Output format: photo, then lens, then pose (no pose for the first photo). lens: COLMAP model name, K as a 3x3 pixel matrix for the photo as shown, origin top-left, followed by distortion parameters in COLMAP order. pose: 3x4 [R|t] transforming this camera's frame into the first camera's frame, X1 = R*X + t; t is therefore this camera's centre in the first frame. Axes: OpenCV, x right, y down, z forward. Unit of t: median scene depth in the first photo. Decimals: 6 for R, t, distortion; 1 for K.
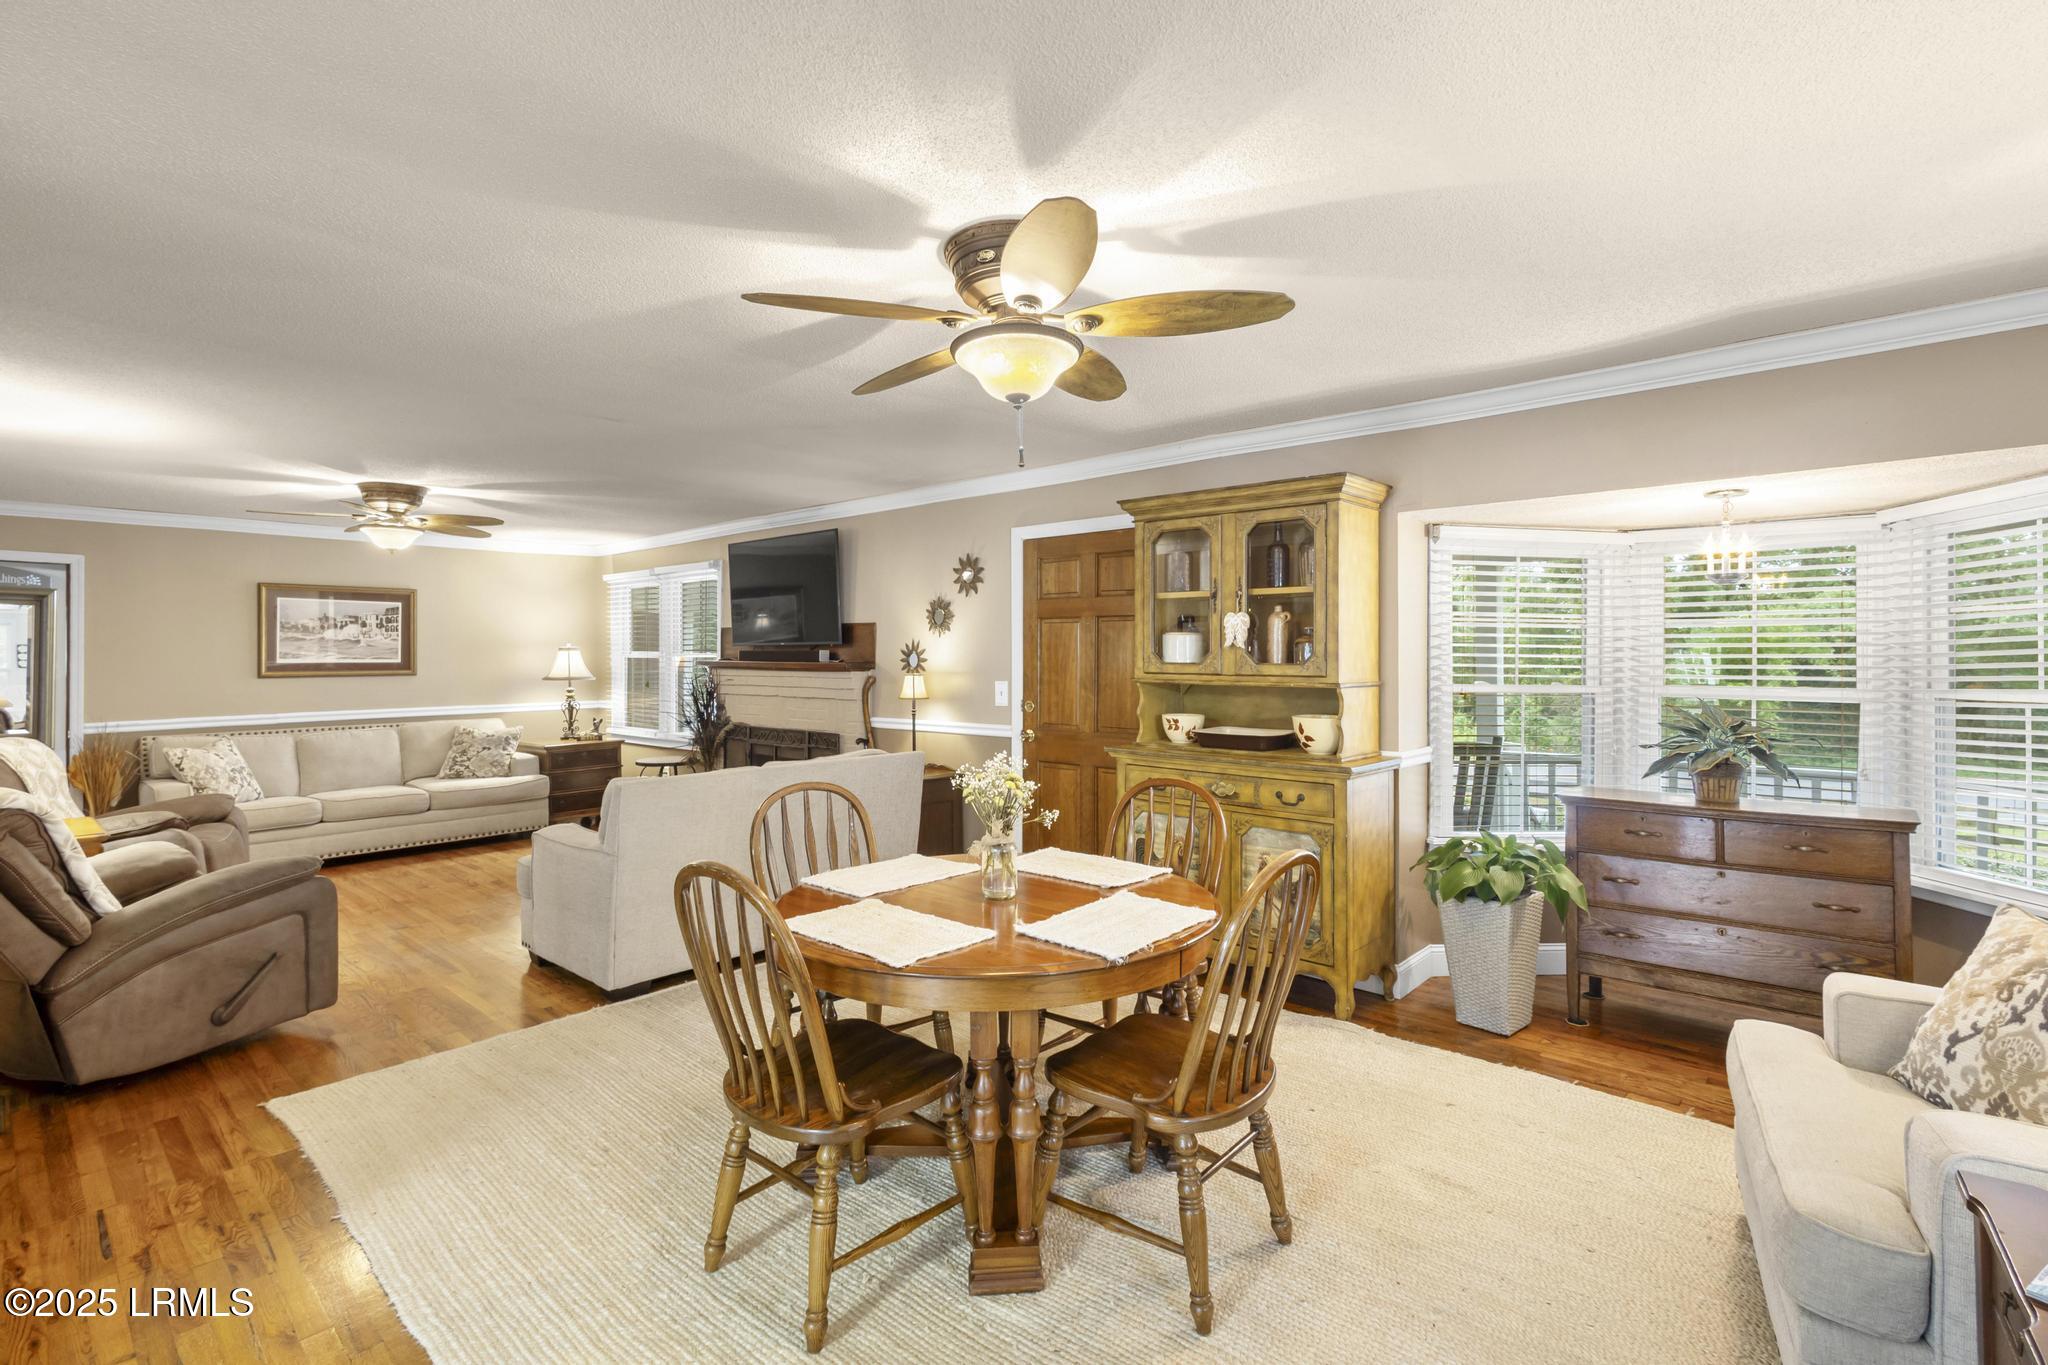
lens RADIAL K [[952.4, 0, 1026.9], [0, 952.4, 647.5], [0, 0, 1]] dist [0.009722, -0.001171]
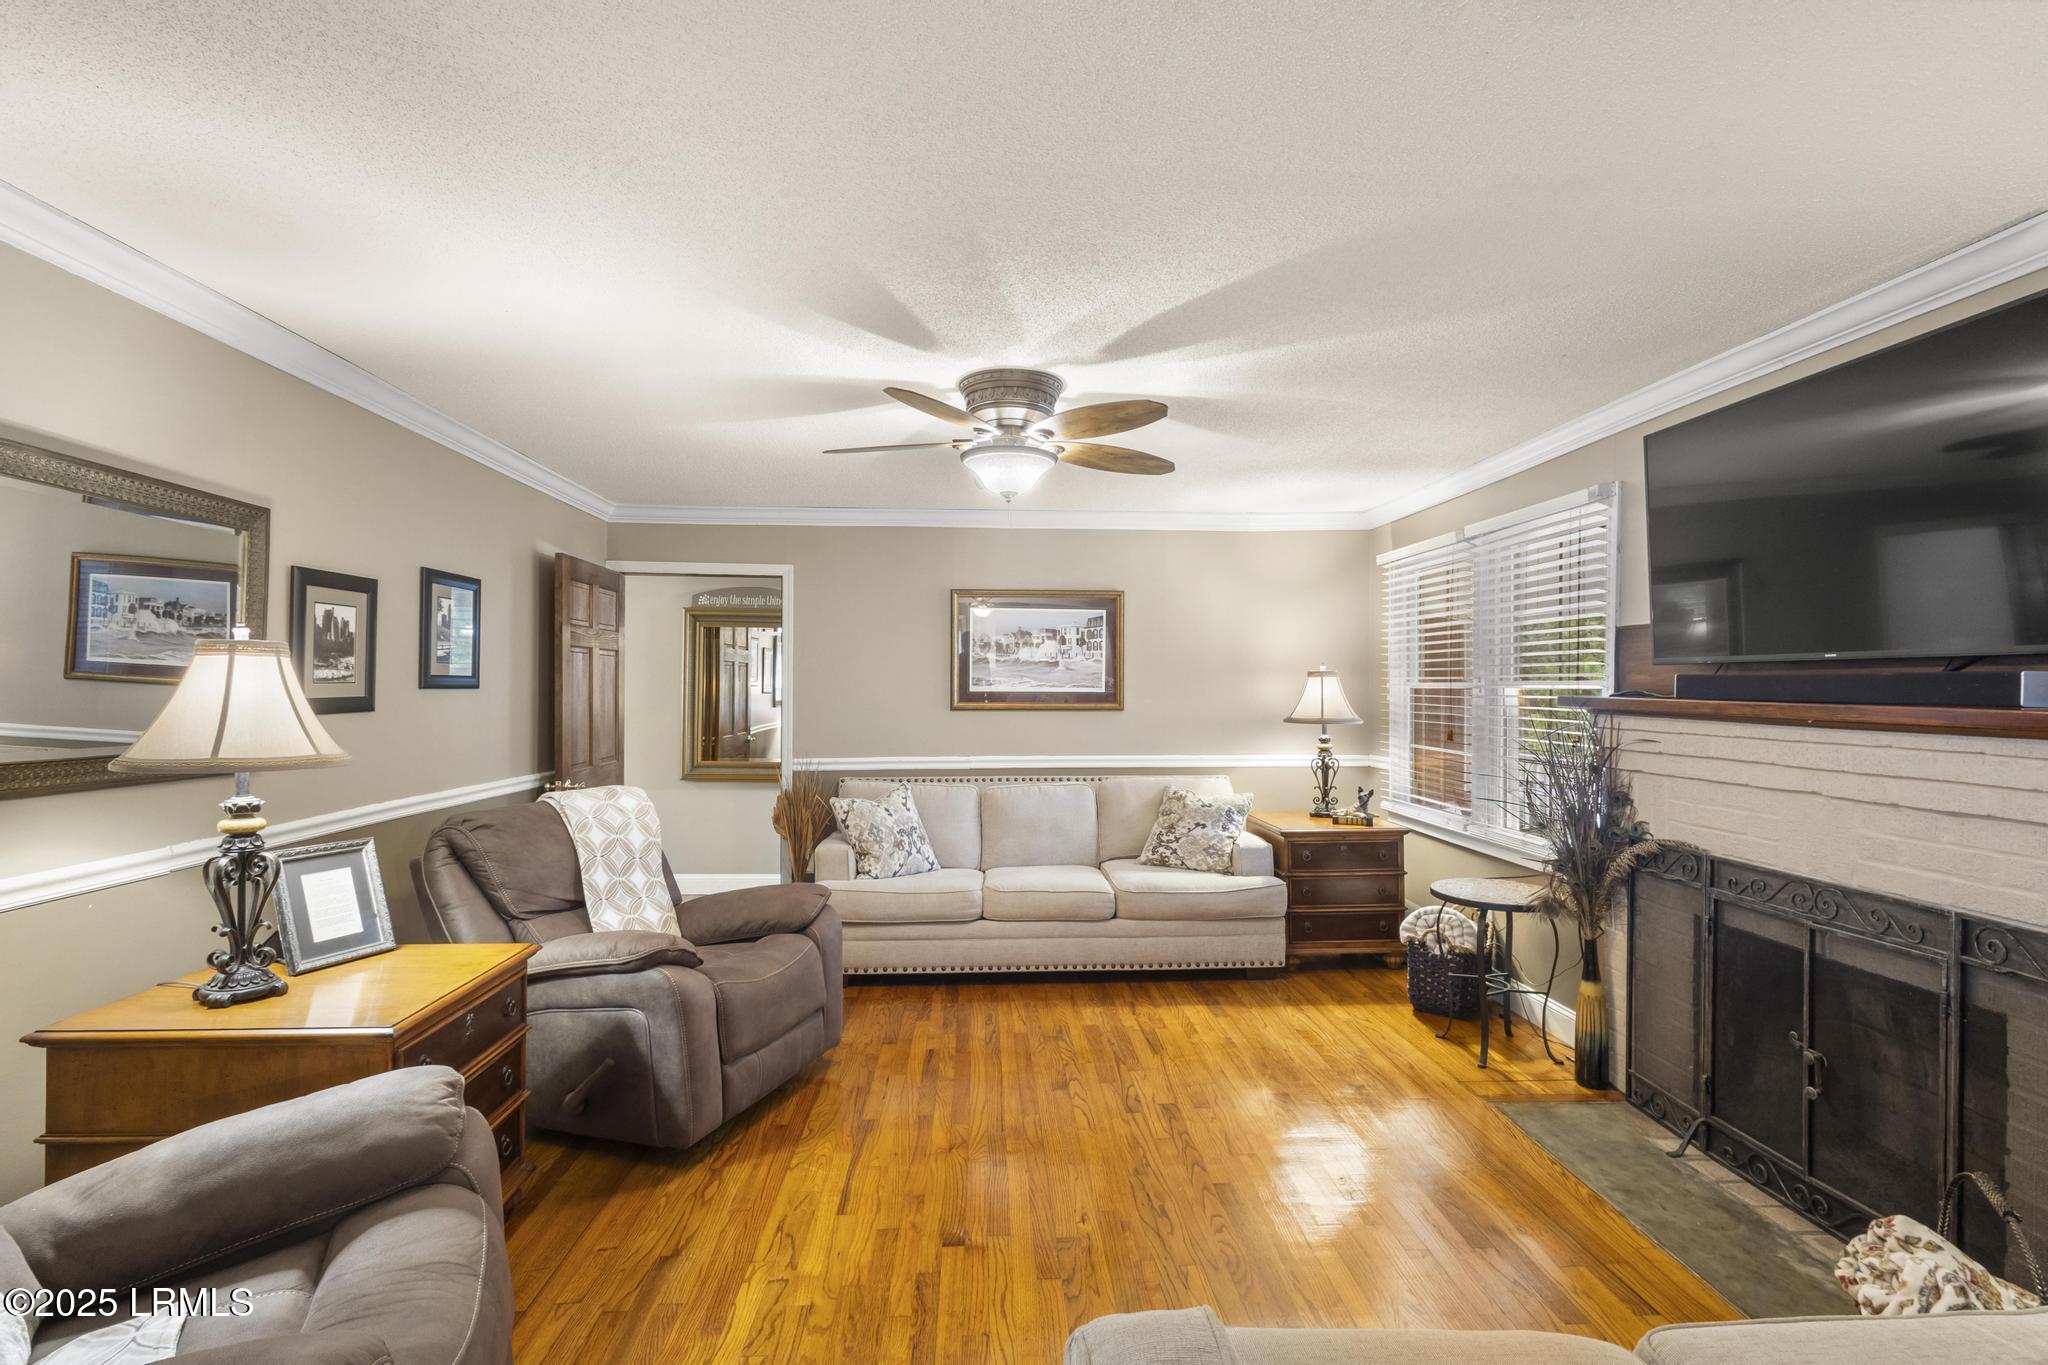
lens RADIAL K [[946.4, 0, 1024.0], [0, 946.4, 682.5], [0, 0, 1]] dist [0.009259, -0.001627]
pose [[0.706588, 0.004448, -0.707611, -0.333039], [-0.000704, 0.999984, 0.005582, 0.007587], [0.707625, -0.003446, 0.706580, 0.789272]]
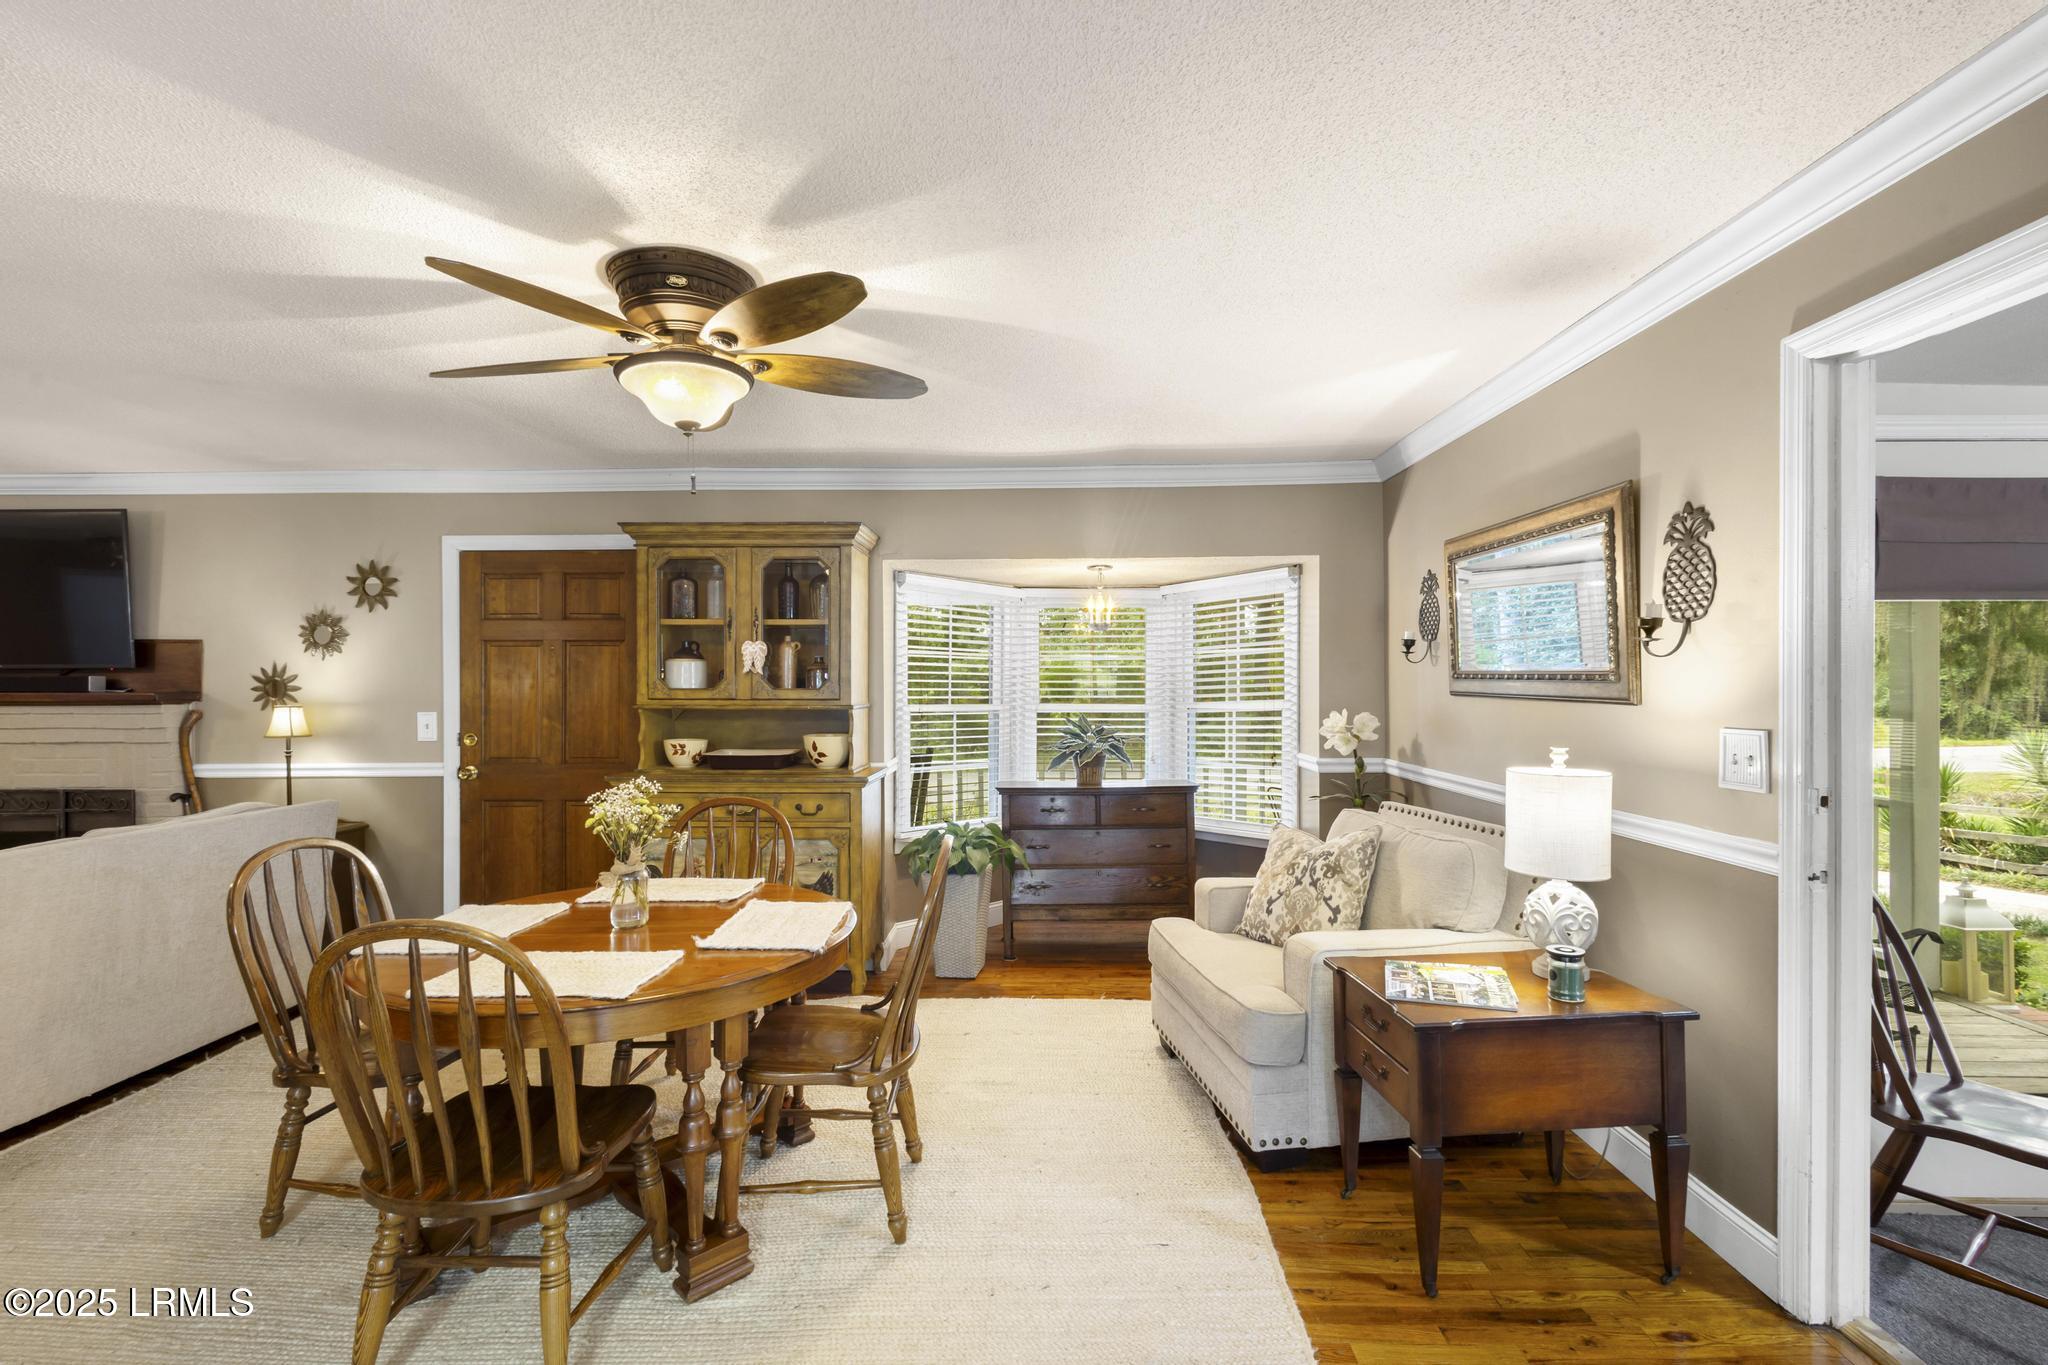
lens RADIAL K [[934.5, 0, 1025.2], [0, 934.5, 685.6], [0, 0, 1]] dist [0.010955, -0.000129]
pose [[0.763993, -0.003454, 0.645215, -0.201855], [-0.002737, 0.999959, 0.008594, 0.003199], [-0.645218, -0.008332, 0.763953, 0.002559]]
